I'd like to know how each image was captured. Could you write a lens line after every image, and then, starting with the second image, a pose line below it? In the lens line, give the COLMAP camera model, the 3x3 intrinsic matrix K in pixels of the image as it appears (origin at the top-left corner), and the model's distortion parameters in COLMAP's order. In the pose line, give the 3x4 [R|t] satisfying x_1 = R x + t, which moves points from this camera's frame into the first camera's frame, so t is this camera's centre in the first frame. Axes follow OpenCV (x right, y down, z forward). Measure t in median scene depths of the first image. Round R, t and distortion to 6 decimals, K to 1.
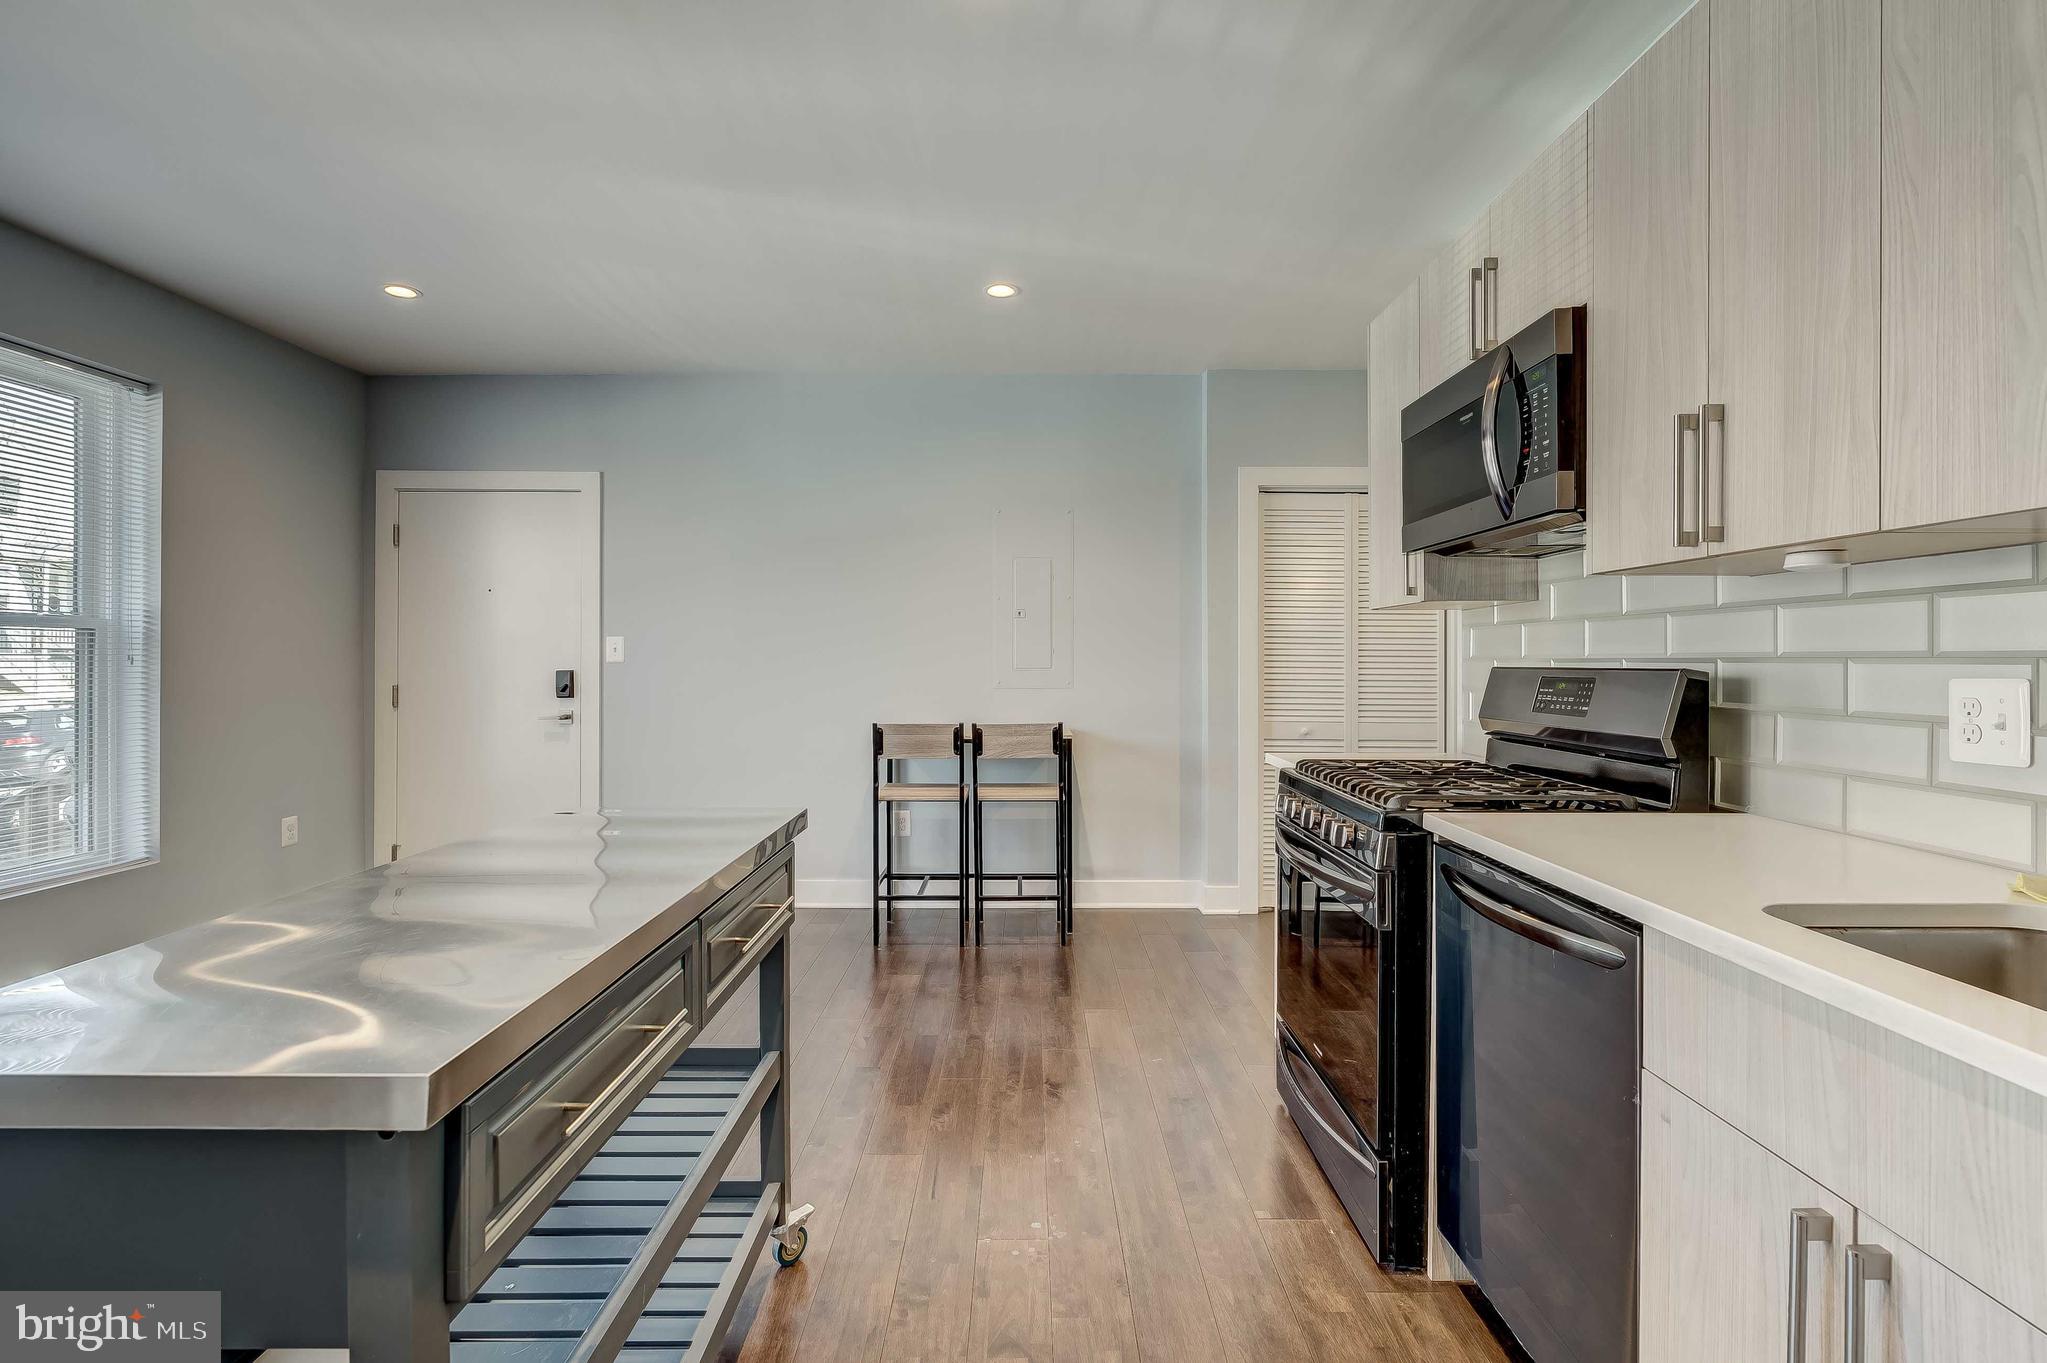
lens RADIAL K [[932.3, 0, 1014.4], [0, 932.3, 658.6], [0, 0, 1]] dist [-0.000109, 0.000153]
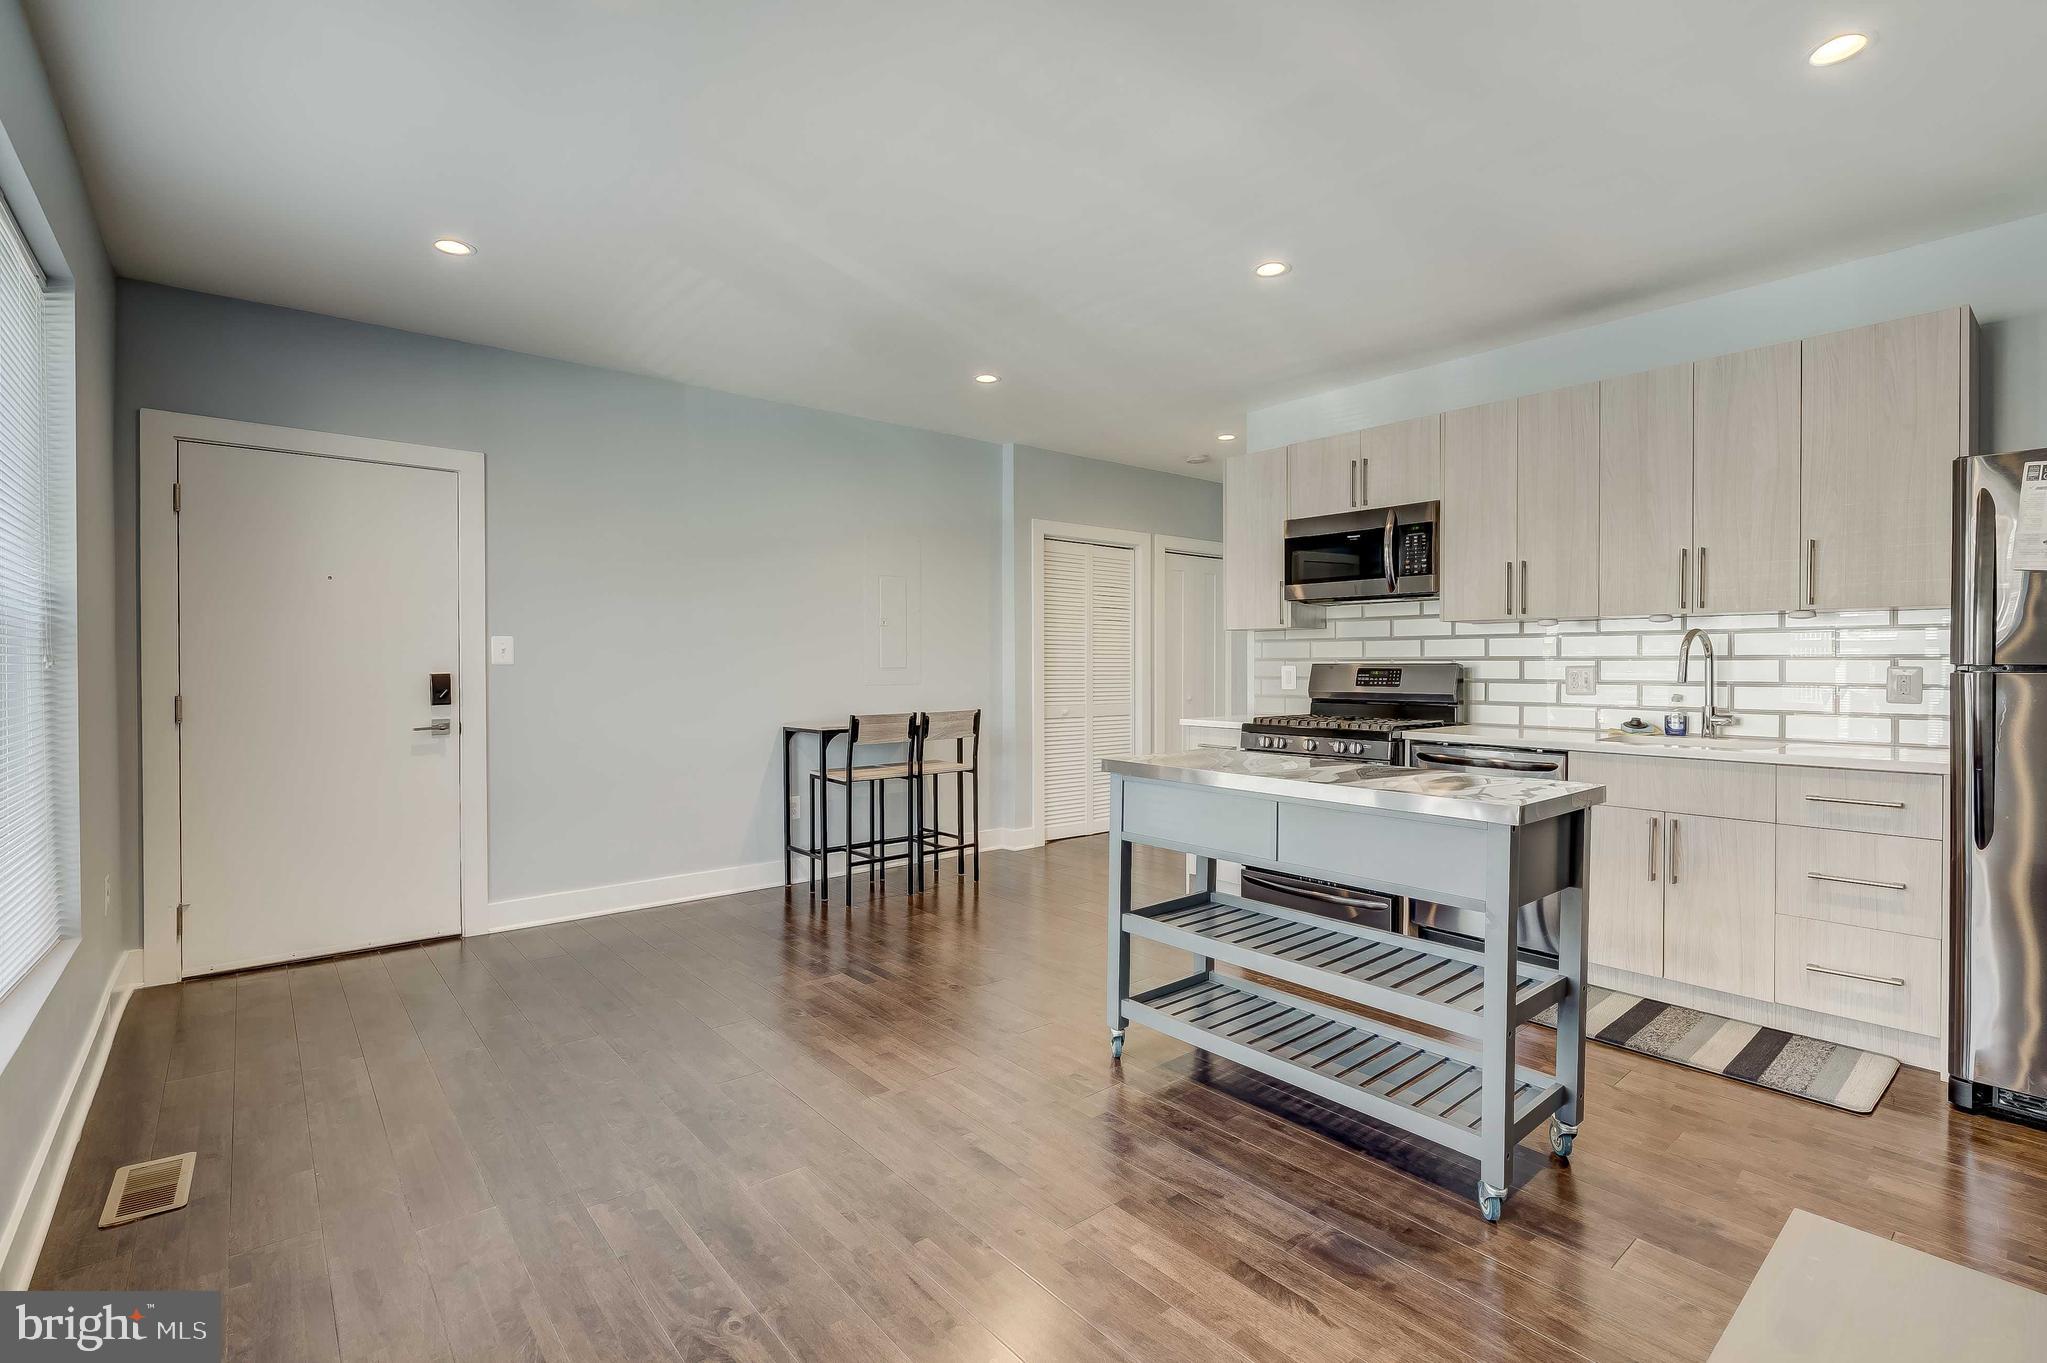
lens RADIAL K [[929.8, 0, 1018.9], [0, 929.8, 662.9], [0, 0, 1]] dist [0.000401, 0.000346]
pose [[0.762730, -0.002906, 0.646711, -1.079216], [0.001467, 0.999995, 0.002763, 0.001295], [-0.646715, -0.001159, 0.762730, -0.037905]]
